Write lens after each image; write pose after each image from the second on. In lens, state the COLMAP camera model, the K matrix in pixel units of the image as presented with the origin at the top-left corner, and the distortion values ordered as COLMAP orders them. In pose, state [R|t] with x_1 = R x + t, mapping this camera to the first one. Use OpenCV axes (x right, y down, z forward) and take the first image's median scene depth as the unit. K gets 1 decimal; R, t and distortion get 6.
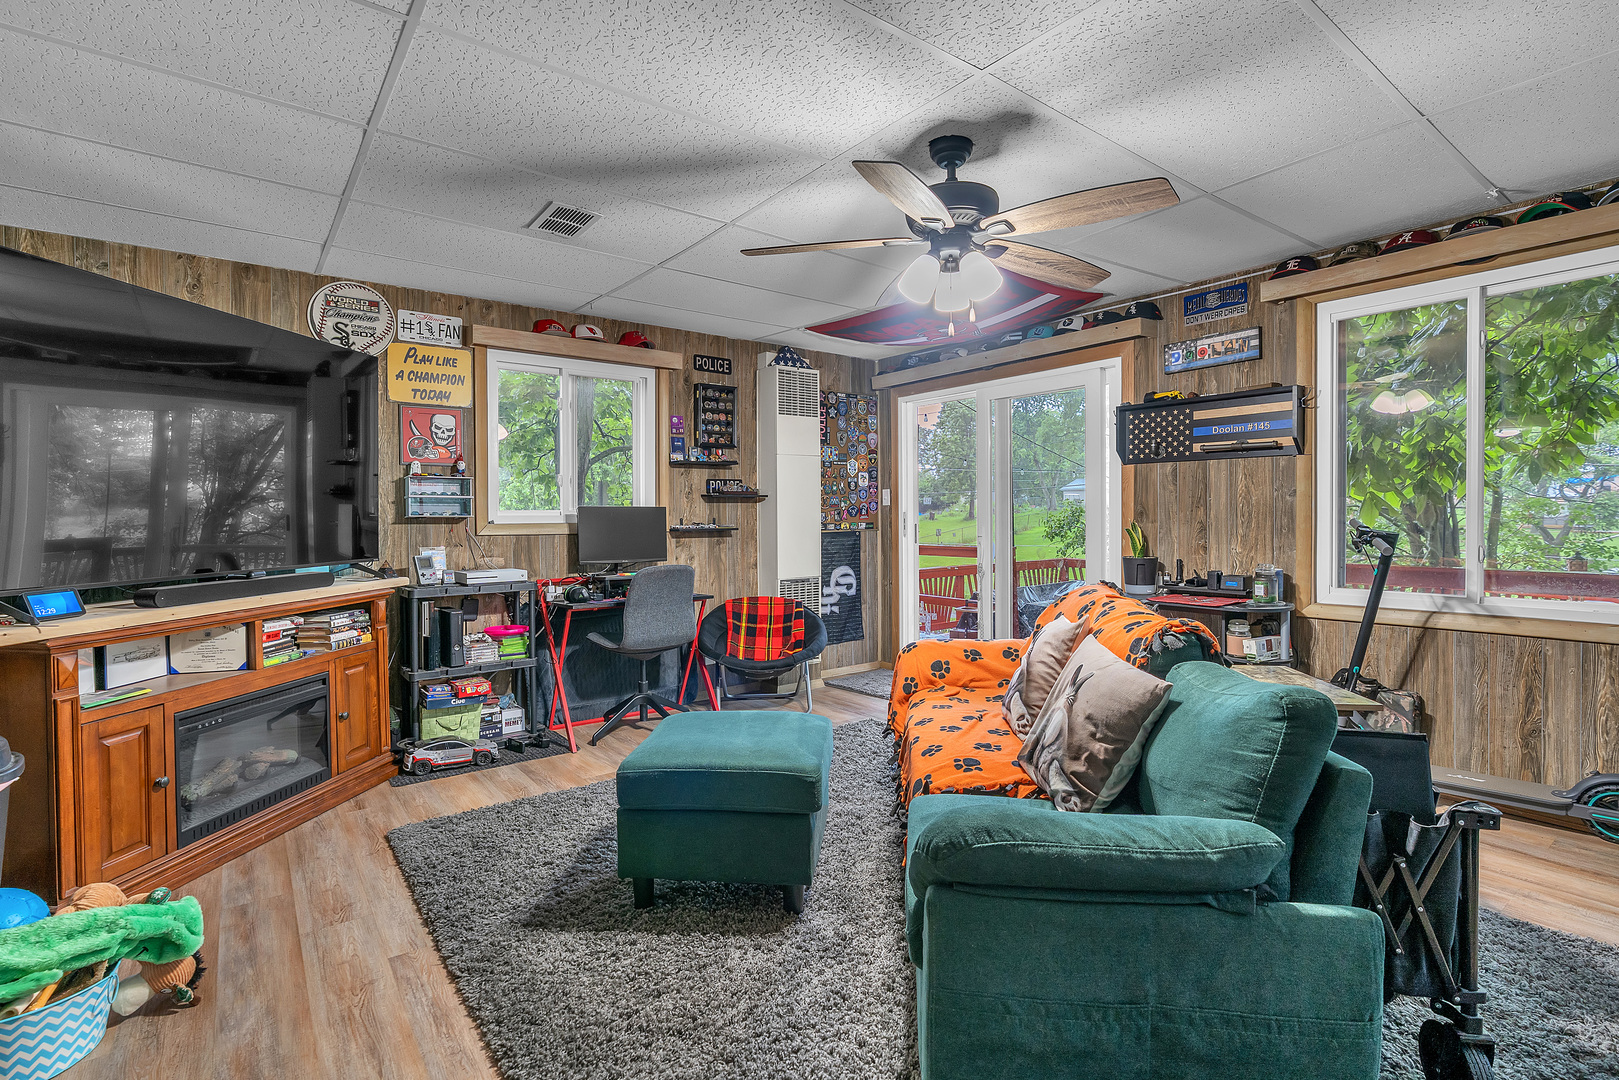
lens RADIAL K [[762.3, 0, 800.5], [0, 762.3, 537.3], [0, 0, 1]] dist [-0.012284, 0.005923]
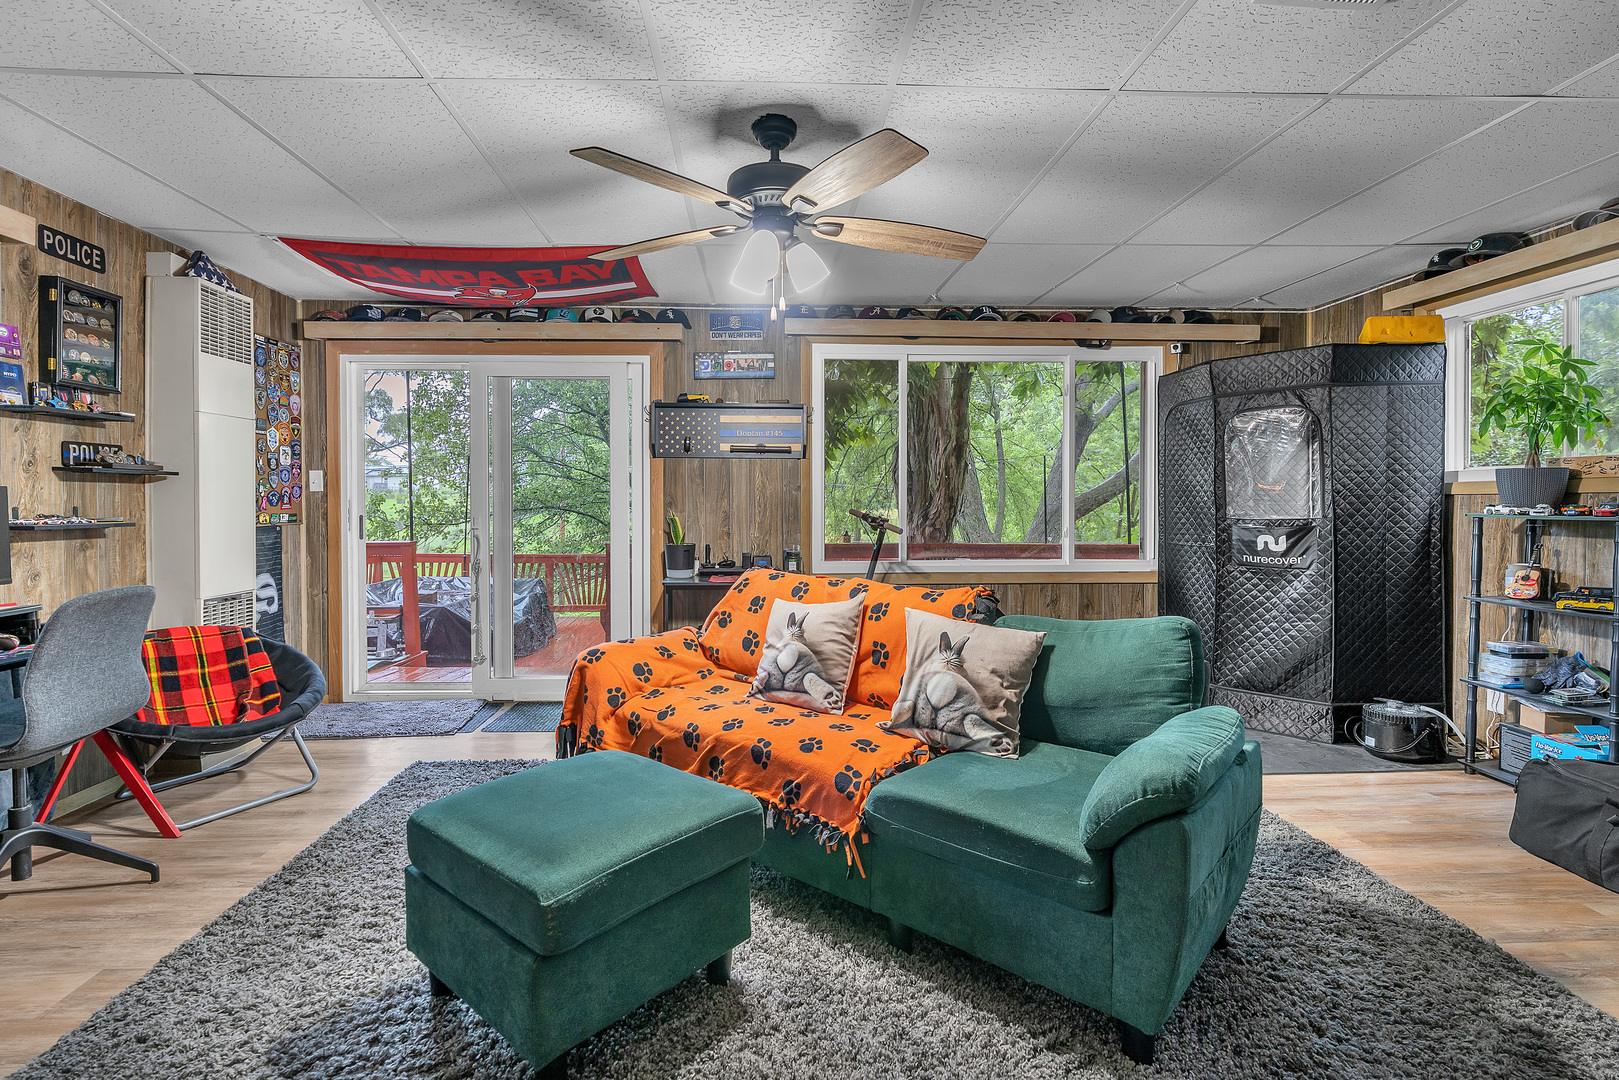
lens RADIAL K [[762.3, 0, 768.1], [0, 762.3, 524.5], [0, 0, 1]] dist [-0.012284, 0.005923]
pose [[0.571625, -0.015519, 0.820368, -0.364427], [0.019820, 0.999791, 0.005103, -0.004747], [-0.820275, 0.013343, 0.571813, 0.267396]]
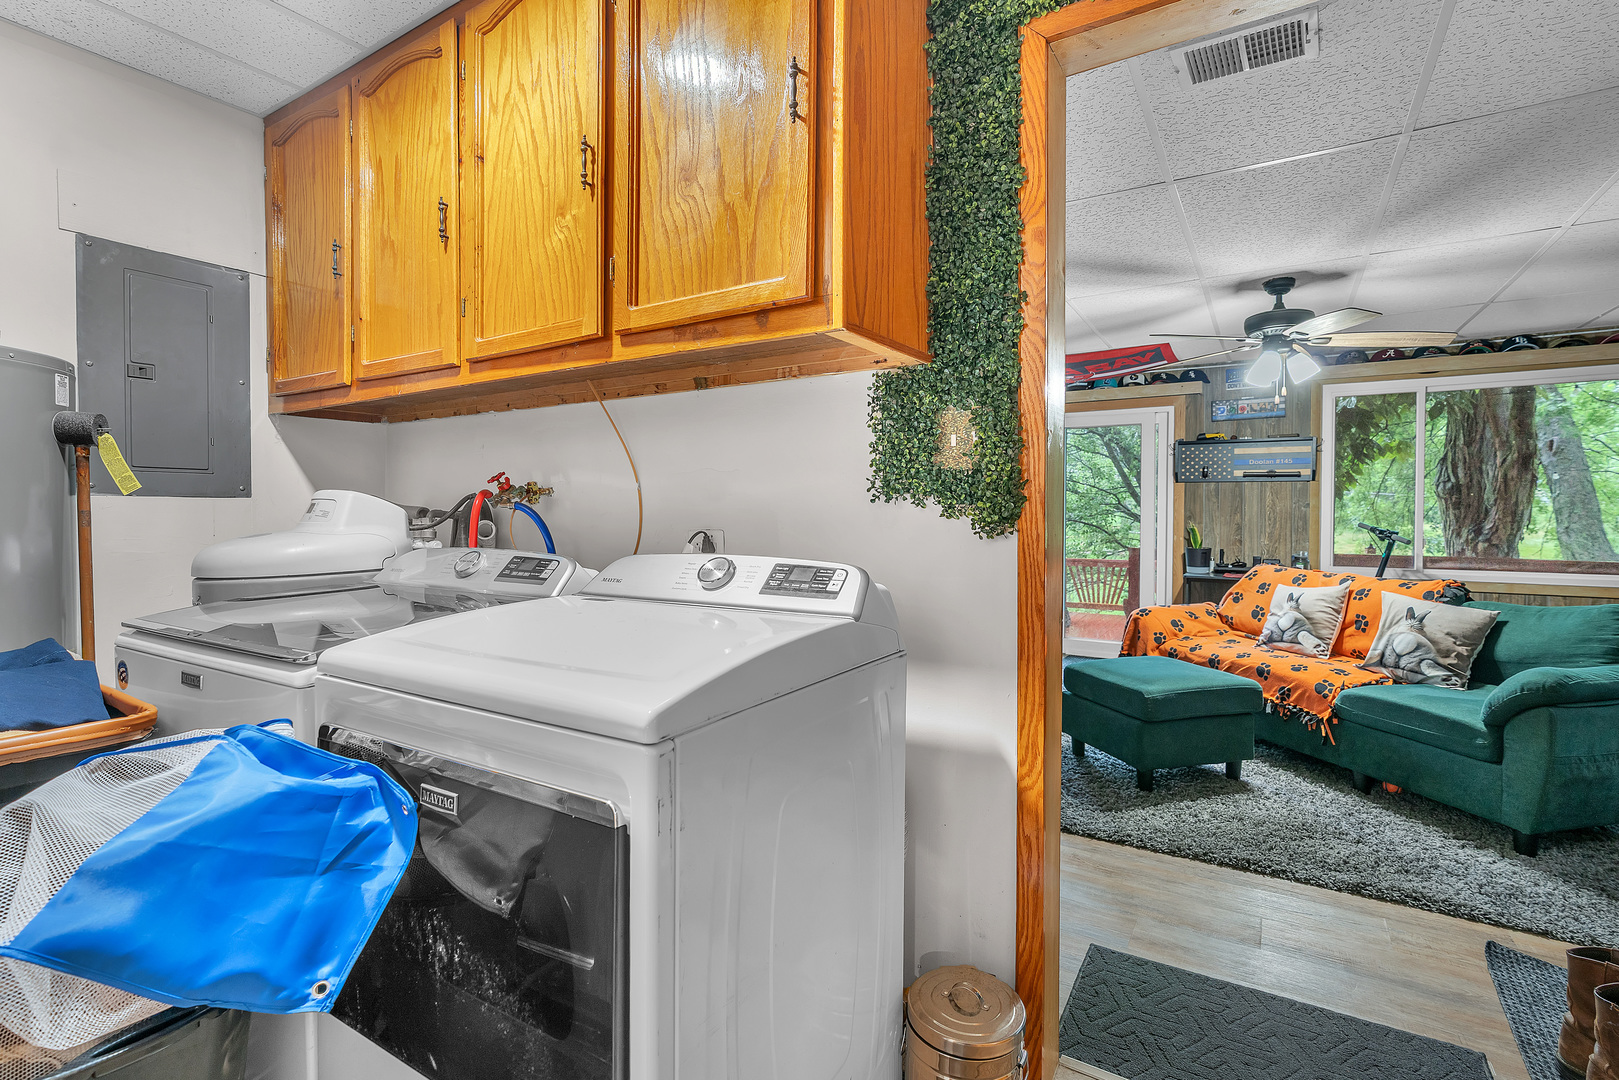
lens RADIAL K [[762.3, 0, 785.6], [0, 762.3, 522.6], [0, 0, 1]] dist [-0.012284, 0.005923]
pose [[0.930838, 0.006298, 0.365377, -0.774948], [-0.000557, 0.999875, -0.015816, 0.001467], [-0.365431, 0.014519, 0.930725, -0.044213]]
